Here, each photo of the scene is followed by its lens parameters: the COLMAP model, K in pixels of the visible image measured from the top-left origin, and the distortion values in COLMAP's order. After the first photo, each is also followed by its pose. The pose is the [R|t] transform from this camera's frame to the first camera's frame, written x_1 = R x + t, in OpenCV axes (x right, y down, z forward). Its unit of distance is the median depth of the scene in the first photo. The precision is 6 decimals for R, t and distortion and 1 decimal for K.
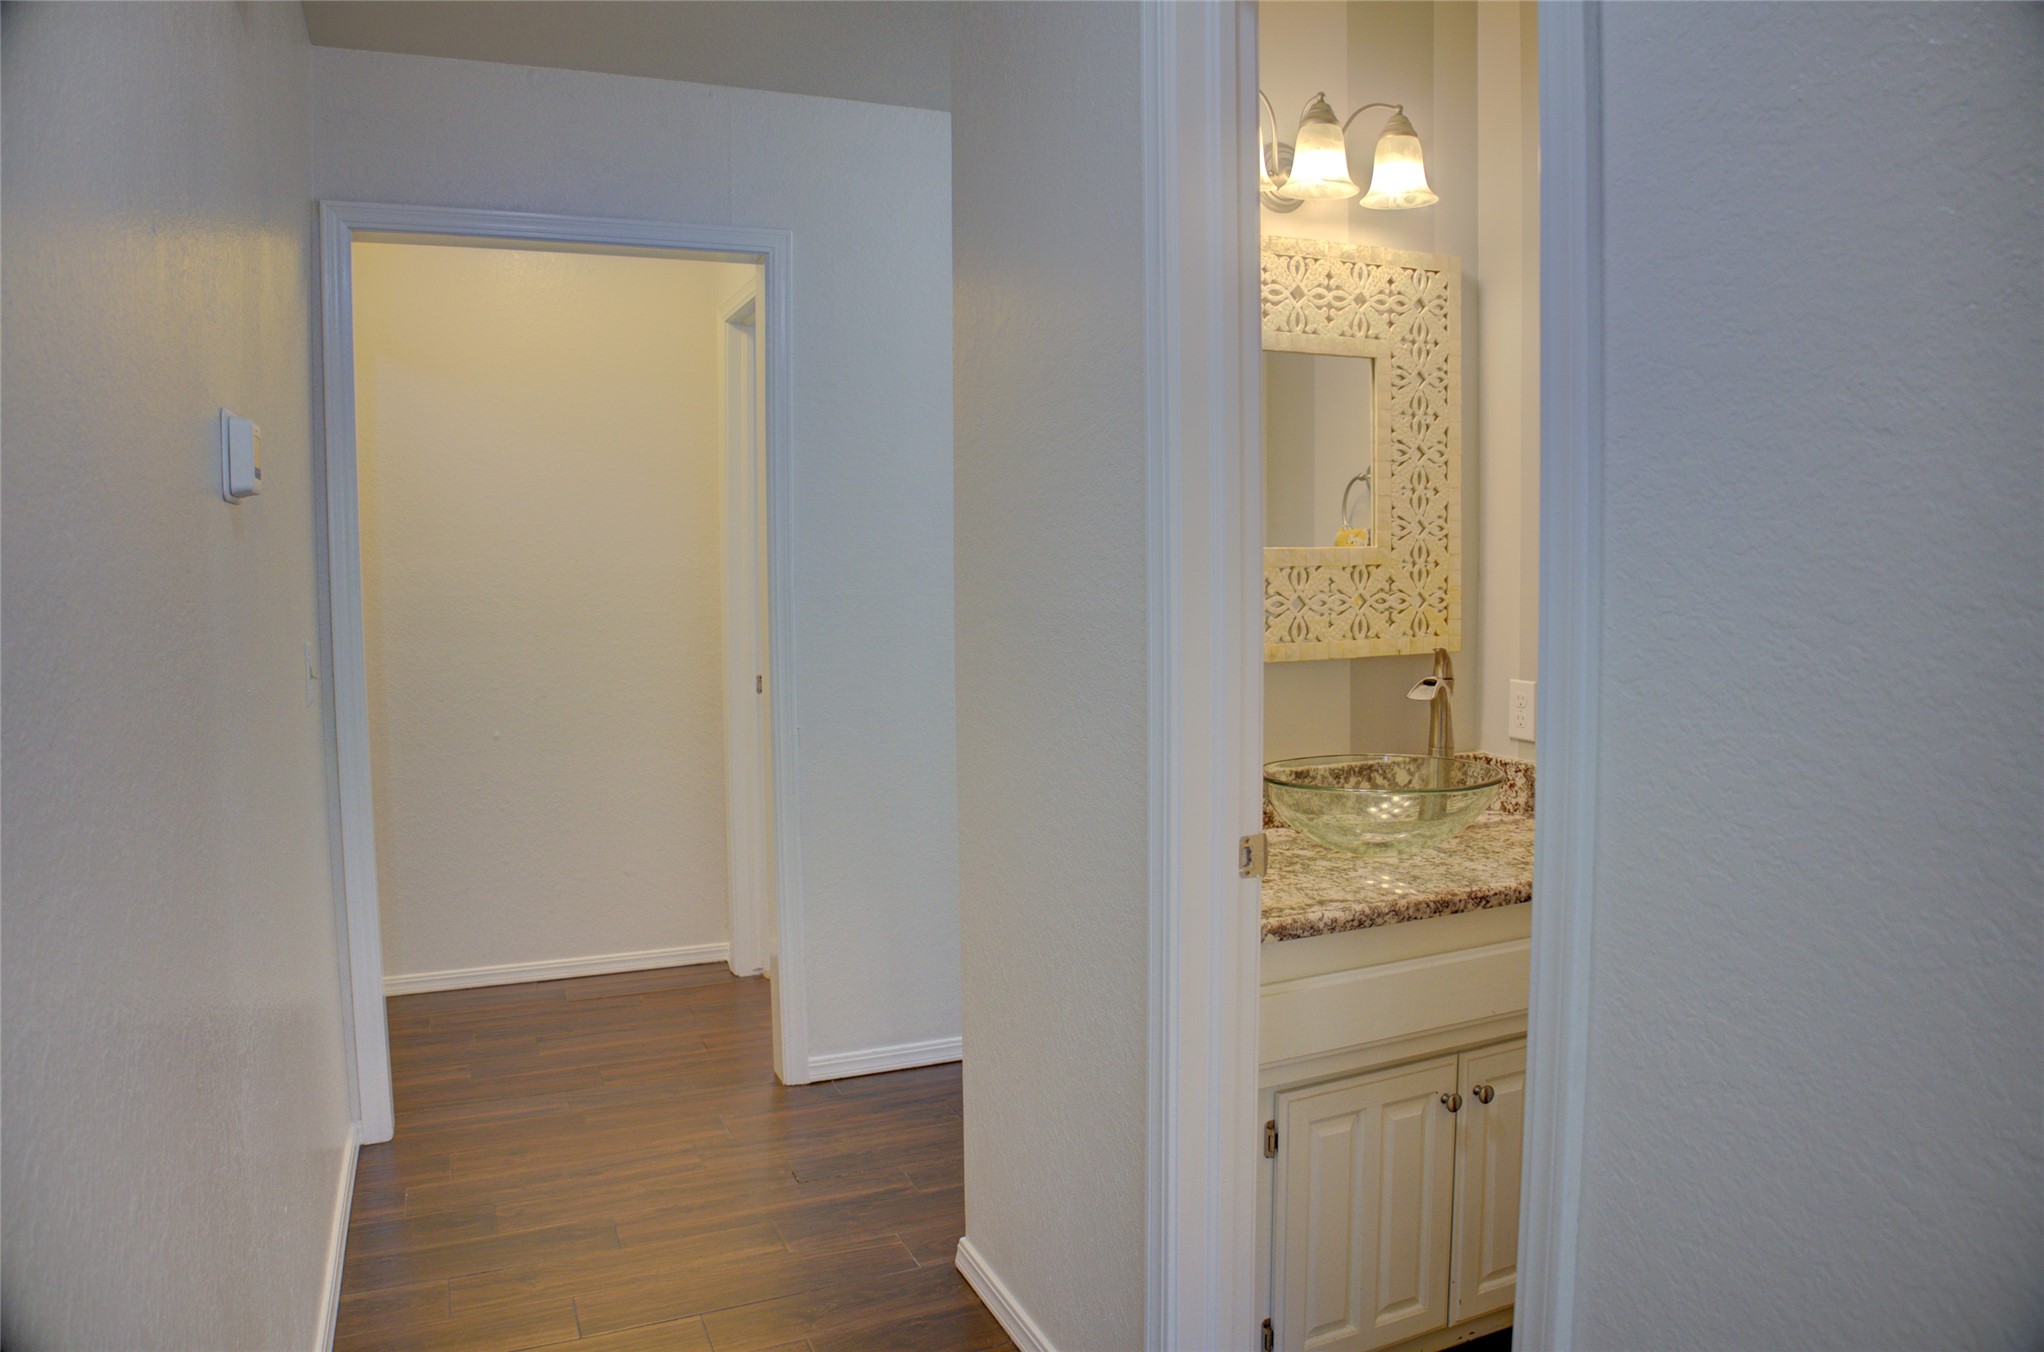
lens RADIAL K [[1374.4, 0, 1027.6], [0, 1374.4, 686.1], [0, 0, 1]] dist [-0.116615, 0.027631]
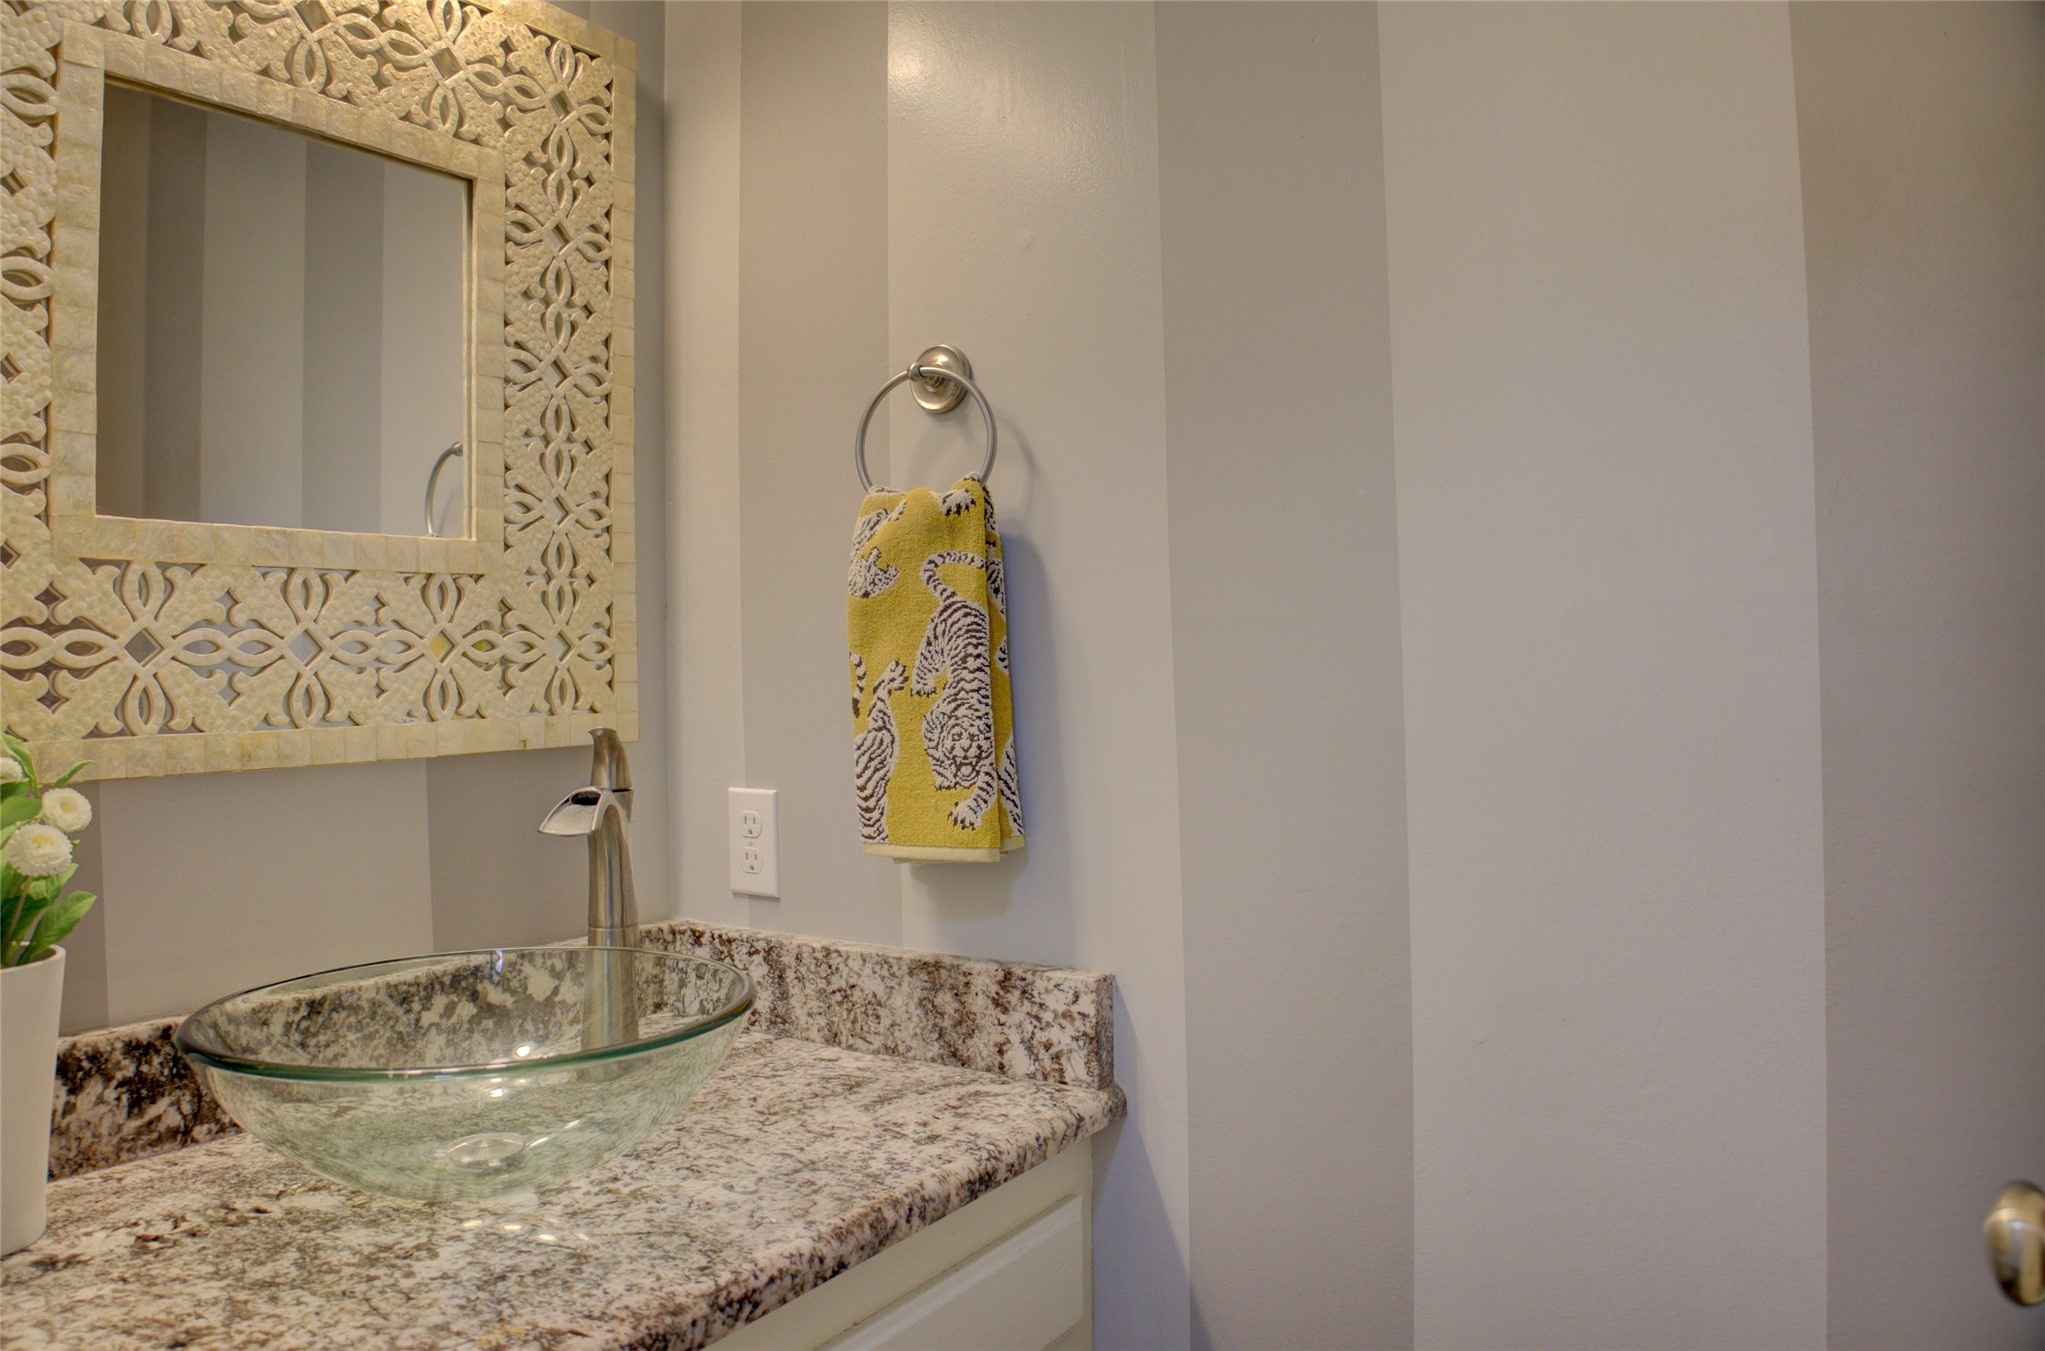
lens RADIAL K [[1375.0, 0, 1028.1], [0, 1375.0, 685.6], [0, 0, 1]] dist [-0.116615, 0.027631]
pose [[0.822124, -0.003406, 0.569298, 0.138331], [0.053265, 0.996056, -0.070961, -0.000166], [-0.566811, 0.088662, 0.819063, 0.470193]]
